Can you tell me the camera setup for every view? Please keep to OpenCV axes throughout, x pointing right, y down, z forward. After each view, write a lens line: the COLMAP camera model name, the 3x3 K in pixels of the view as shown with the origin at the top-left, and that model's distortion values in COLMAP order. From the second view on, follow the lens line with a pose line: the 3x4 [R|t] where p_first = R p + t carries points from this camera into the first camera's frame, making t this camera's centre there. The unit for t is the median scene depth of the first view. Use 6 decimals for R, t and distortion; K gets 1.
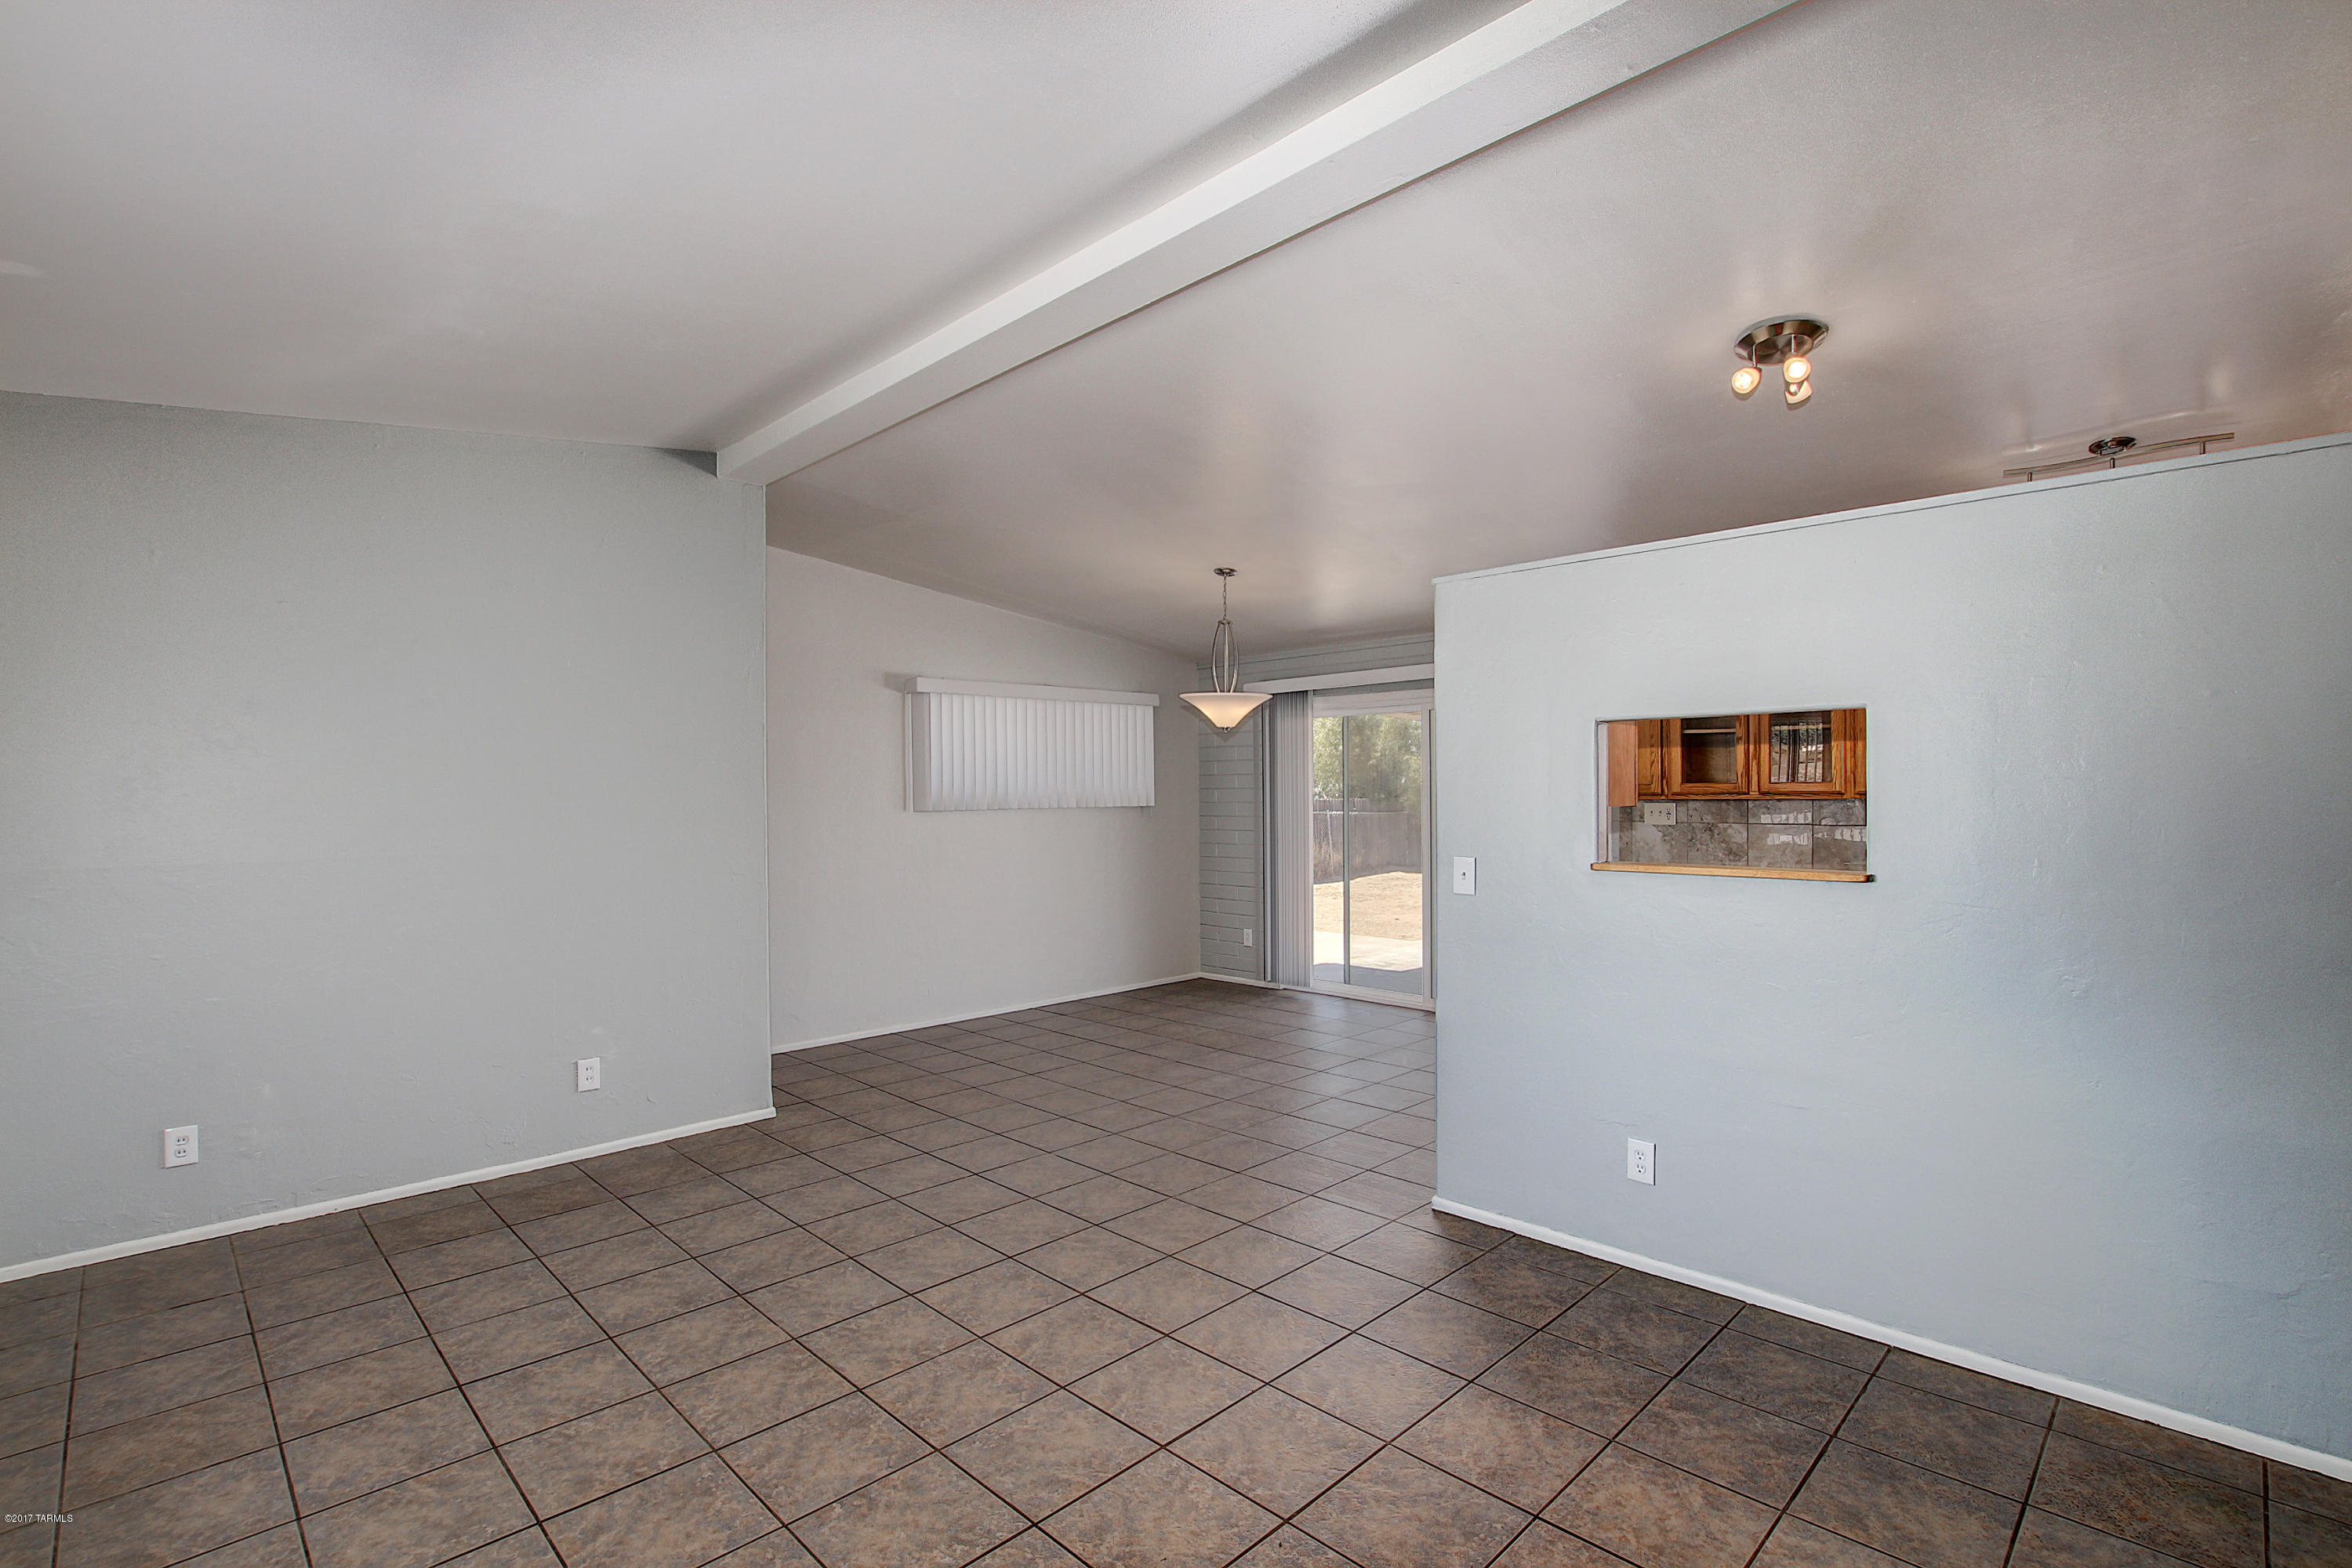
lens RADIAL K [[1090.9, 0, 1184.3], [0, 1090.9, 796.6], [0, 0, 1]] dist [-0.036136, 0.006806]
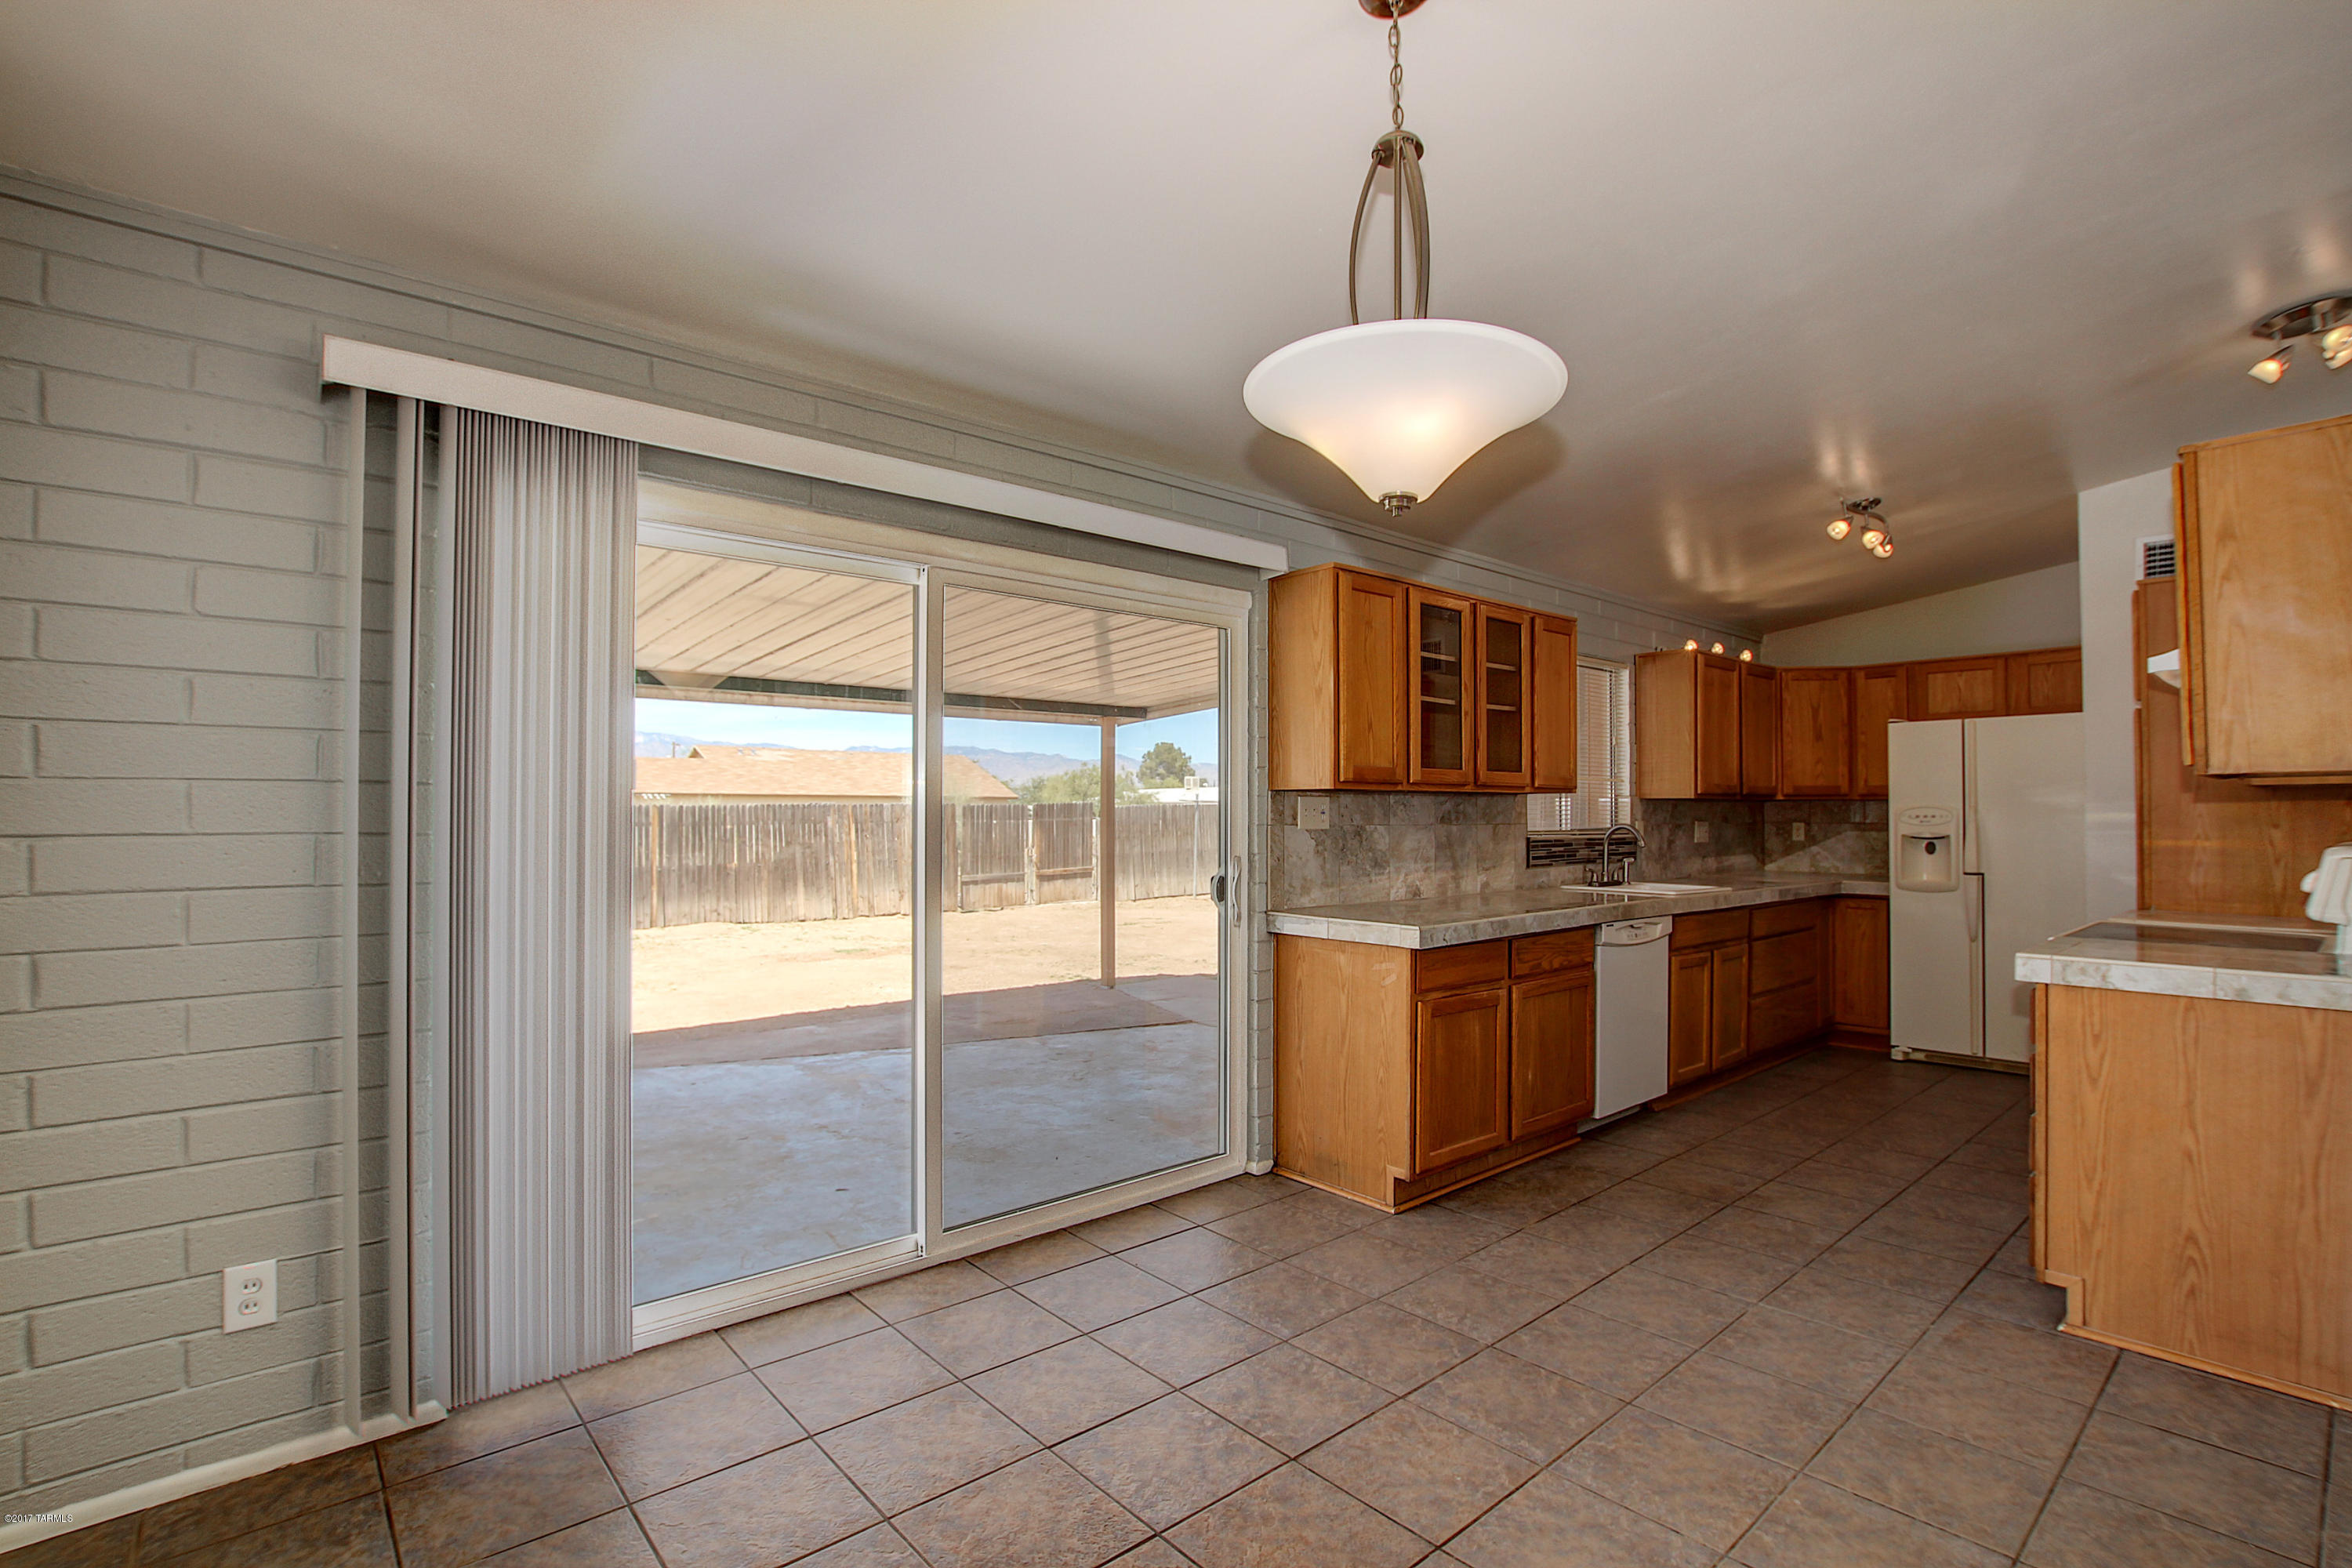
lens RADIAL K [[1090.9, 0, 1184.3], [0, 1090.9, 796.6], [0, 0, 1]] dist [-0.036136, 0.006806]
pose [[0.064585, 0.026282, 0.997566, -0.336972], [0.005006, 0.999632, -0.026660, 0.031273], [-0.997900, 0.006715, 0.064430, 1.385654]]
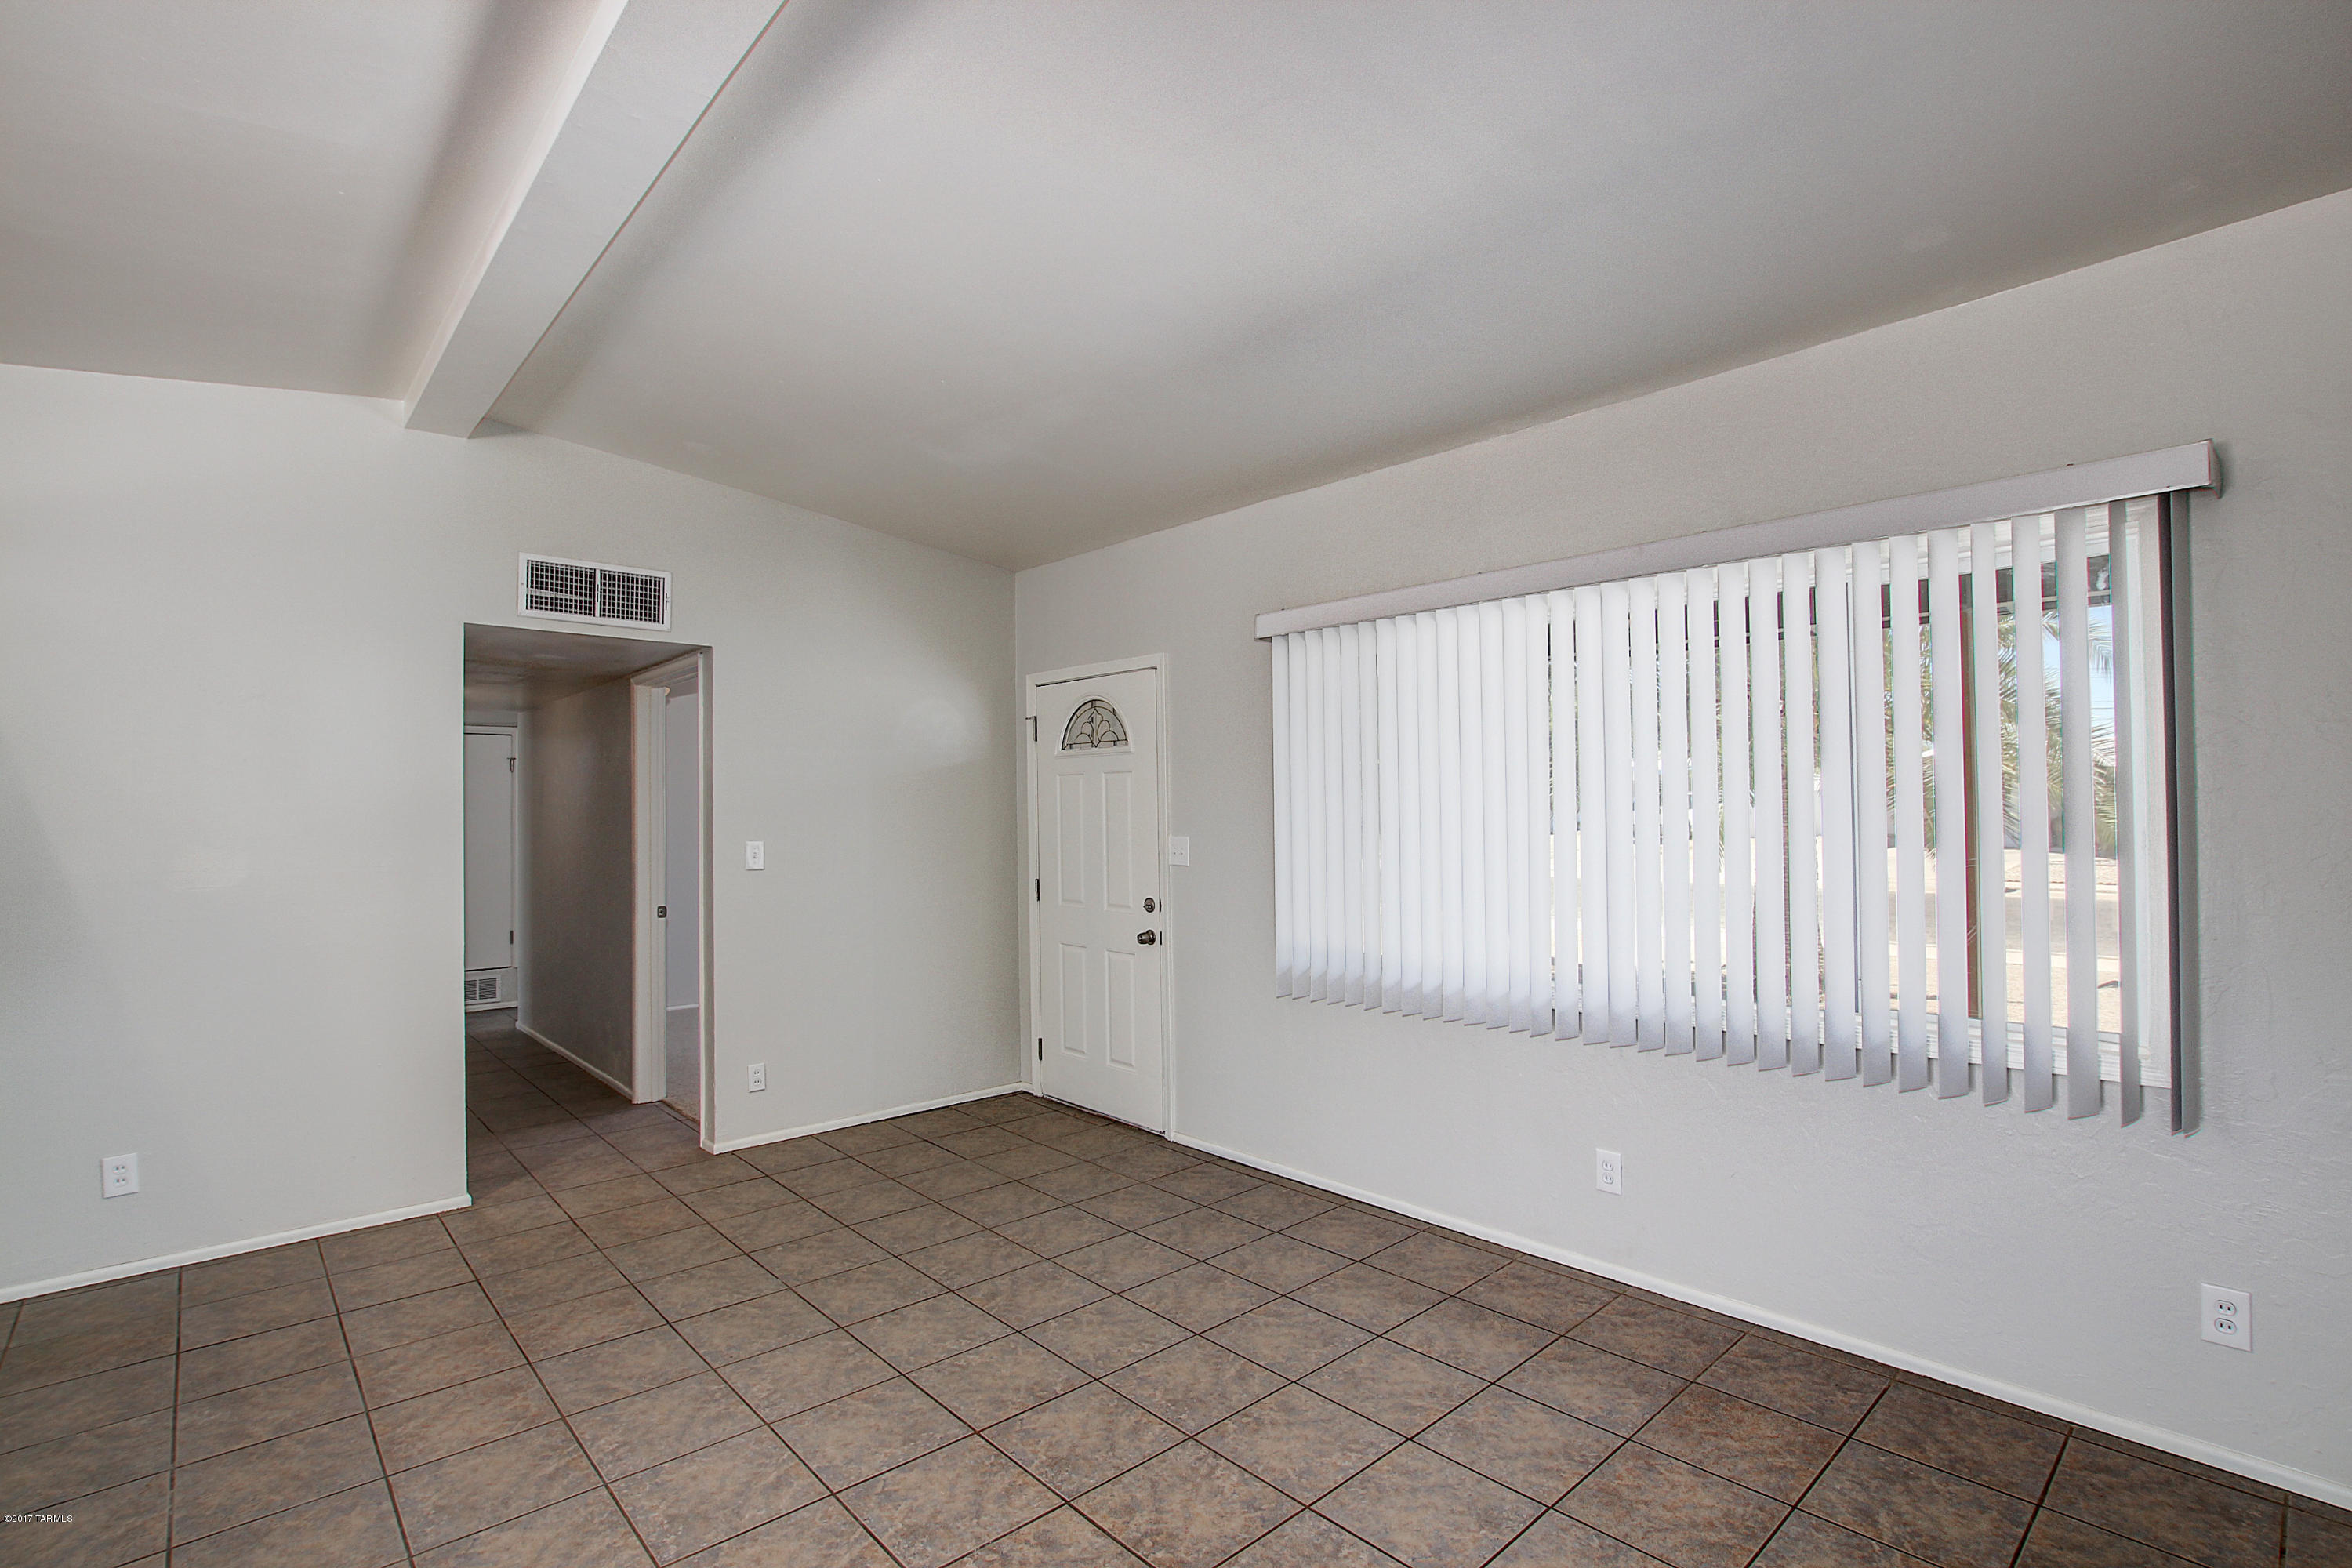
lens RADIAL K [[1090.9, 0, 1184.3], [0, 1090.9, 796.6], [0, 0, 1]] dist [-0.036136, 0.006806]
pose [[-0.999023, 0.019166, 0.039827, -0.258477], [0.018854, 0.999789, -0.008204, -0.000063], [-0.039976, -0.007445, -0.999173, 1.090630]]
